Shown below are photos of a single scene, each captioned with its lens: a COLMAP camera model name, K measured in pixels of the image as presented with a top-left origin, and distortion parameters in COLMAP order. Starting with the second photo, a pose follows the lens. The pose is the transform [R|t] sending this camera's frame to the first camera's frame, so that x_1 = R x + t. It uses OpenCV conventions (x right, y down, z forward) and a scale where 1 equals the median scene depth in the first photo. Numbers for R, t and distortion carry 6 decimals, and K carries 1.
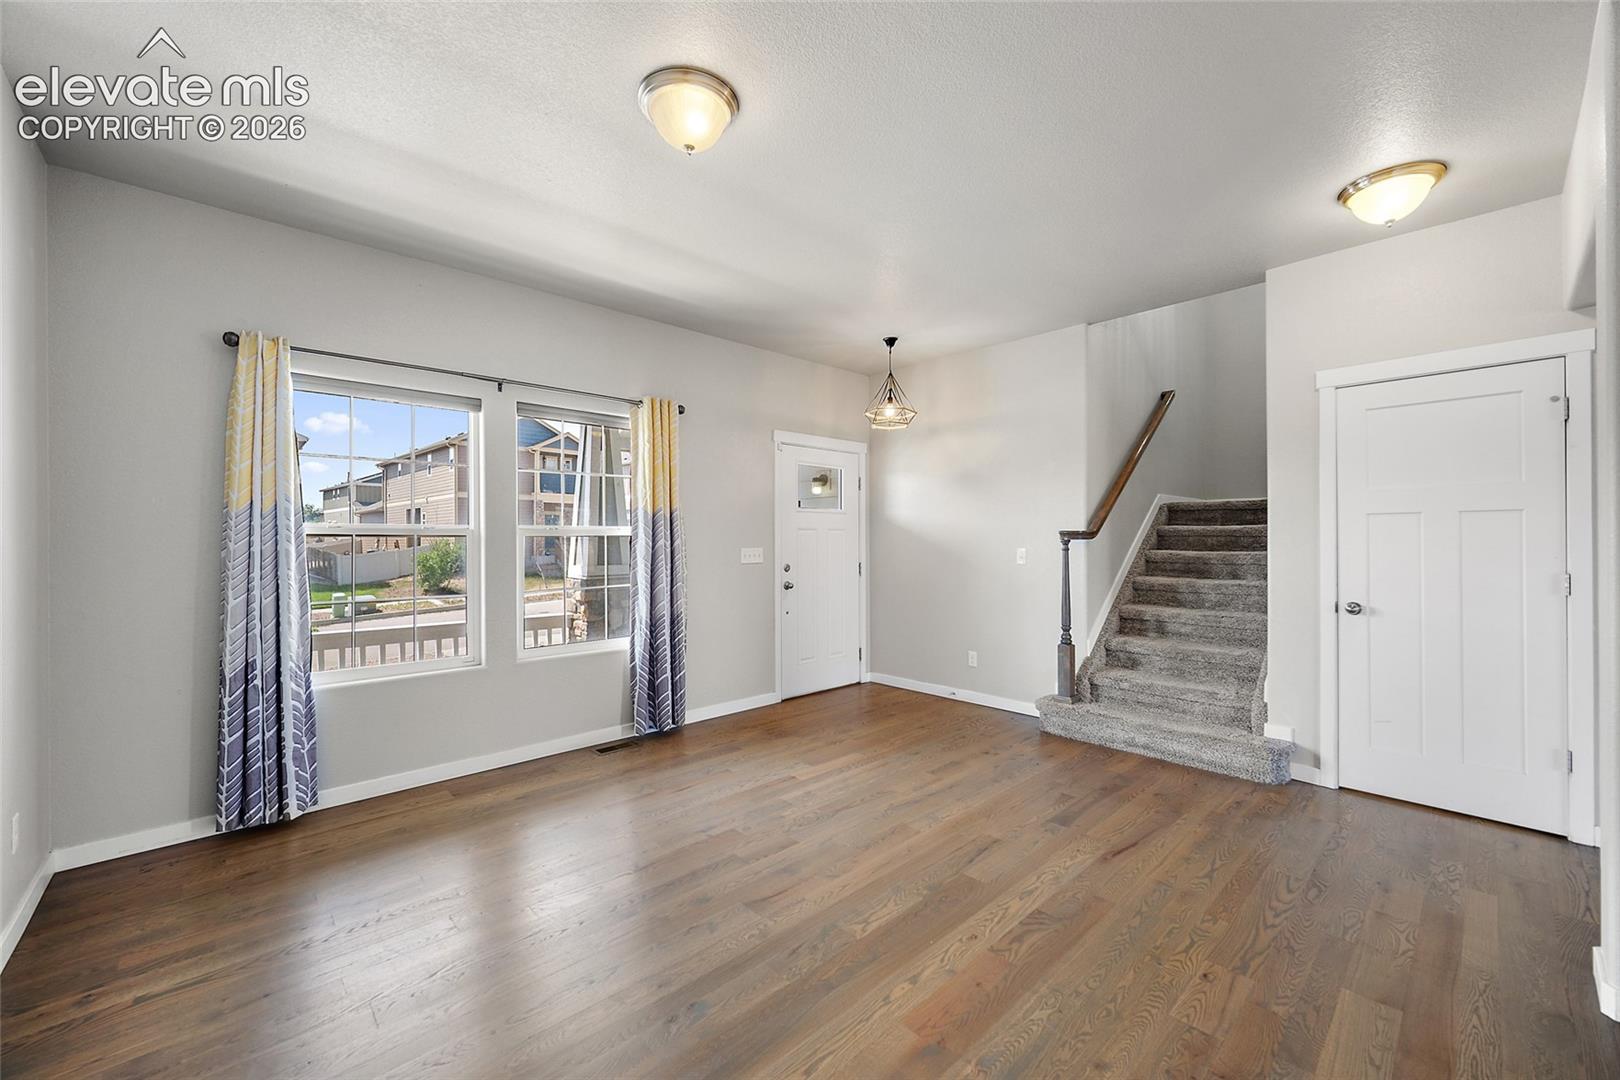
lens RADIAL K [[637.9, 0, 809.5], [0, 637.9, 532.8], [0, 0, 1]] dist [-0.002451, 0.000171]
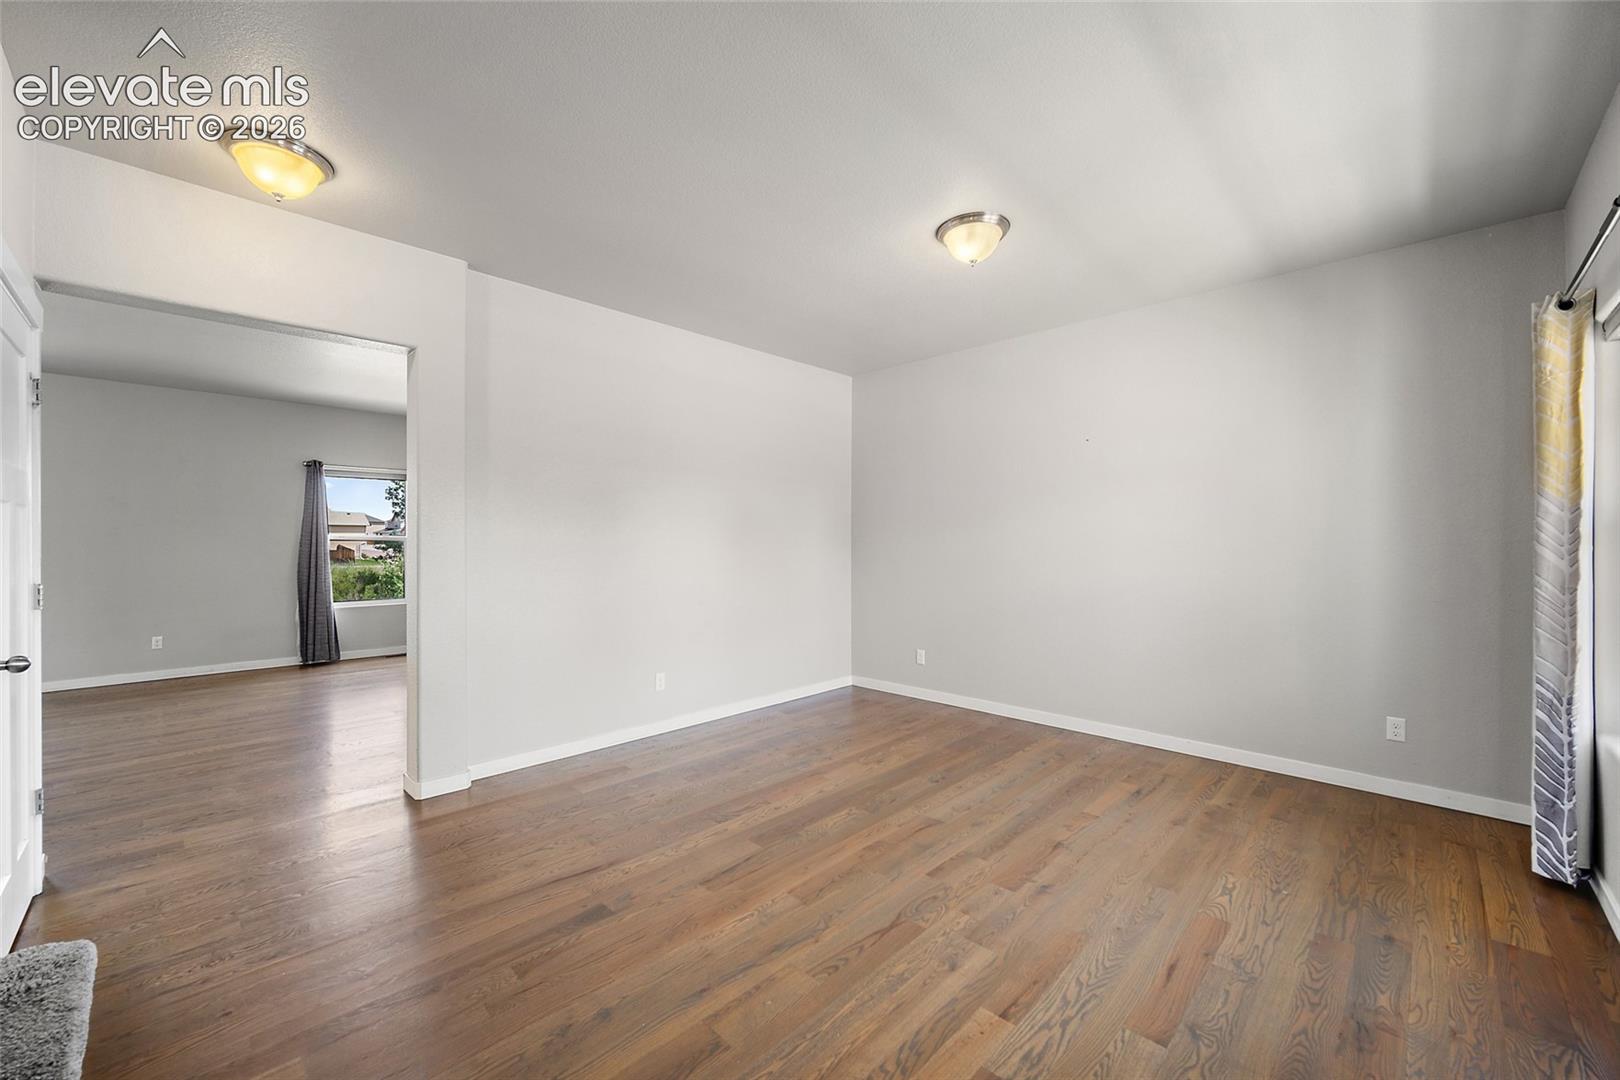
lens RADIAL K [[637.9, 0, 810.4], [0, 637.9, 548.7], [0, 0, 1]] dist [-0.002451, 0.000171]
pose [[-0.998819, 0.004520, -0.048375, 0.178308], [0.004747, 0.999978, -0.004572, 0.023842], [0.048354, -0.004797, -0.998819, 1.791628]]
